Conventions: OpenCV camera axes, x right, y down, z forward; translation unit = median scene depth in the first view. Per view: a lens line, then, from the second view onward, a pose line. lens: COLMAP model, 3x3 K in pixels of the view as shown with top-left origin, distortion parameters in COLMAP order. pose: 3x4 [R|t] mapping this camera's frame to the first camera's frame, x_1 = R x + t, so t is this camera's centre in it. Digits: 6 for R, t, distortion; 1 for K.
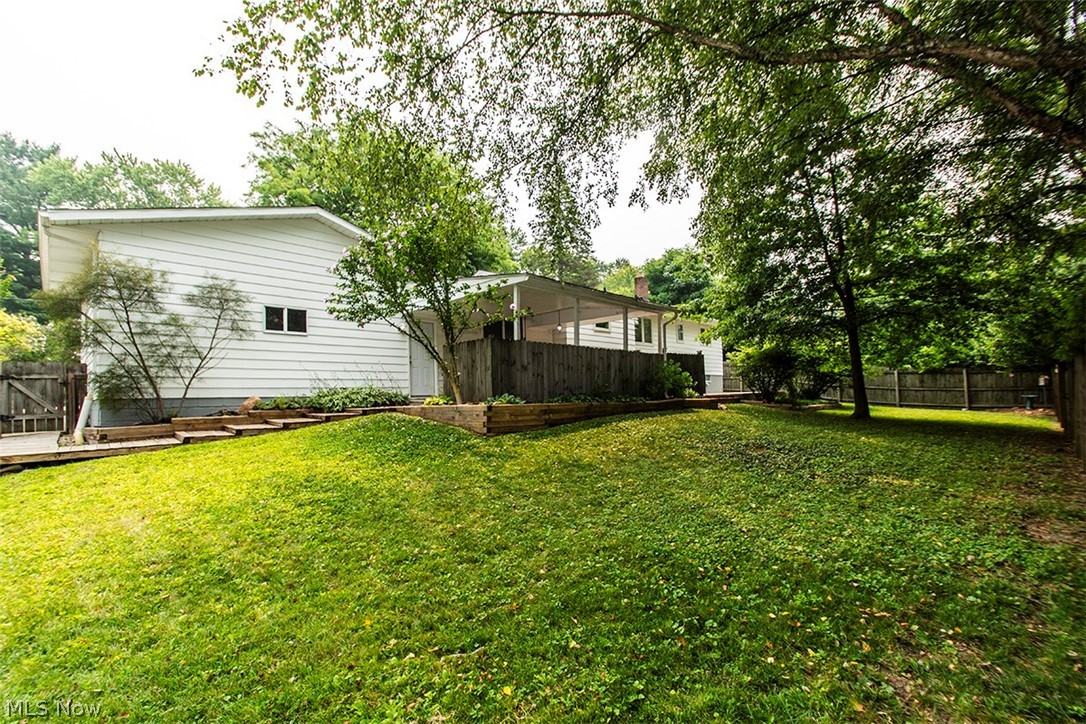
lens RADIAL K [[488.0, 0, 540.2], [0, 488.0, 368.7], [0, 0, 1]] dist [0.009002, -0.000198]
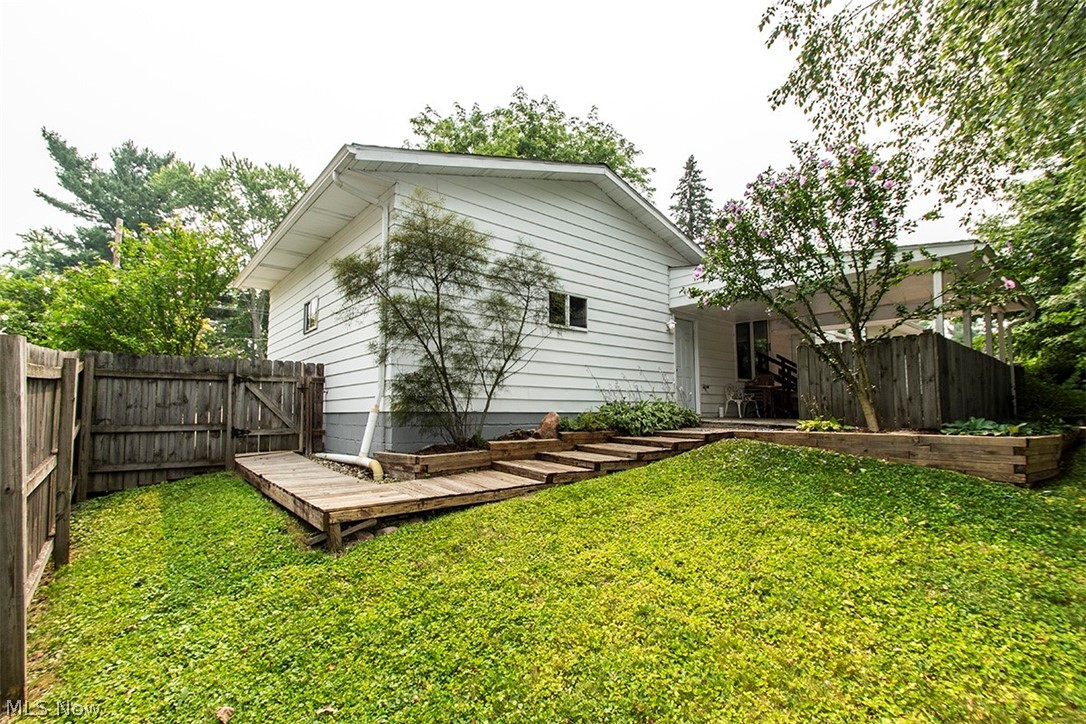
lens RADIAL K [[488.0, 0, 544.7], [0, 488.0, 358.8], [0, 0, 1]] dist [0.009002, -0.000198]
pose [[0.997327, 0.015041, -0.071507, -0.485873], [-0.018568, 0.998630, -0.048924, 0.012047], [0.070673, 0.050121, 0.996240, 0.238001]]
